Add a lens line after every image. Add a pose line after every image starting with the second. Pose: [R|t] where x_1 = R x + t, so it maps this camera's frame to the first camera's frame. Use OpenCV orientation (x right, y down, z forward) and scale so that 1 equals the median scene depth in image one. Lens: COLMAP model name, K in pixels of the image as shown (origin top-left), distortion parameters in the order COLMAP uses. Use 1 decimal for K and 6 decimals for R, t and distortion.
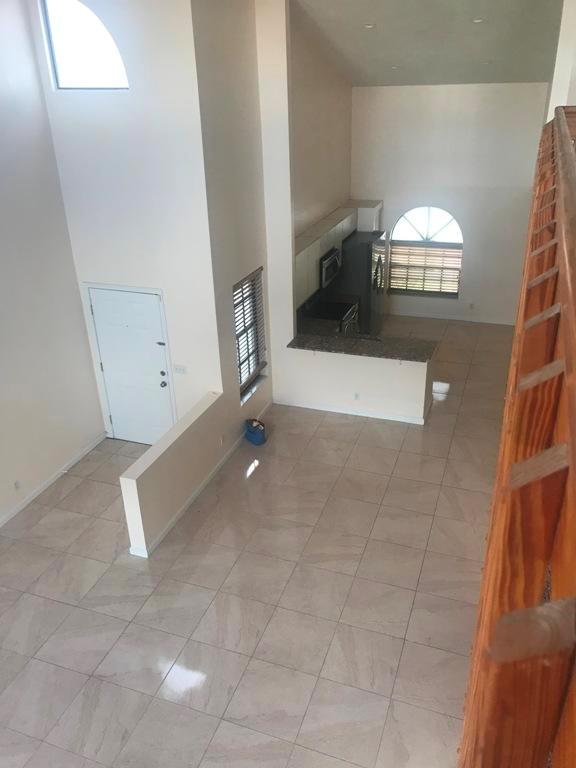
lens RADIAL K [[626.7, 0, 286.1], [0, 626.7, 385.6], [0, 0, 1]] dist [0.031269, -0.045787]
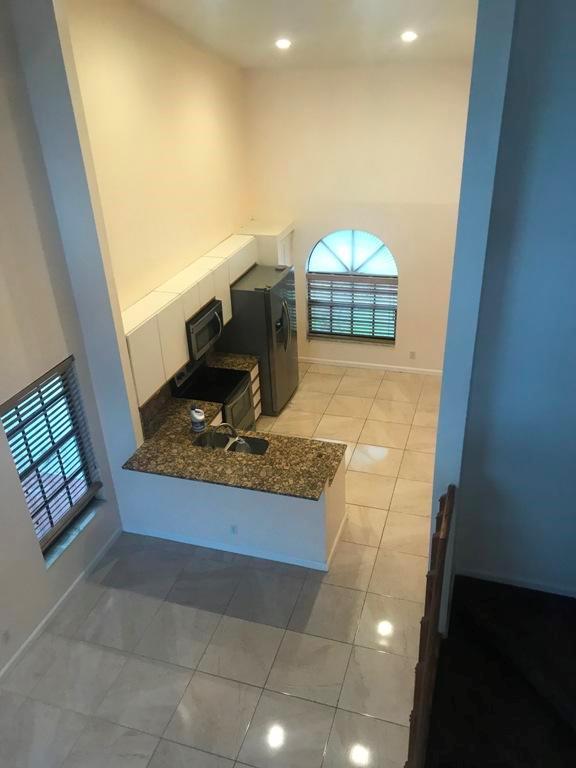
lens RADIAL K [[626.7, 0, 293.3], [0, 626.7, 383.8], [0, 0, 1]] dist [0.031269, -0.045787]
pose [[0.998518, -0.025941, 0.047845, 0.109630], [0.024316, 0.999118, 0.034231, -0.121294], [-0.048690, -0.033017, 0.998268, 0.227155]]
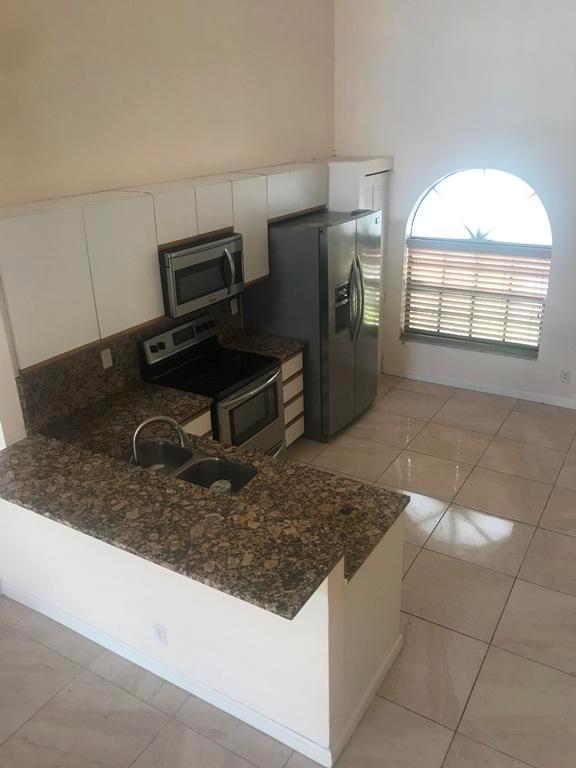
lens RADIAL K [[626.7, 0, 296.0], [0, 626.7, 378.2], [0, 0, 1]] dist [0.031269, -0.045787]
pose [[0.982432, 0.081835, -0.167723, 0.172373], [-0.091313, 0.994587, -0.049585, -0.082169], [0.162757, 0.064029, 0.984586, 0.487254]]
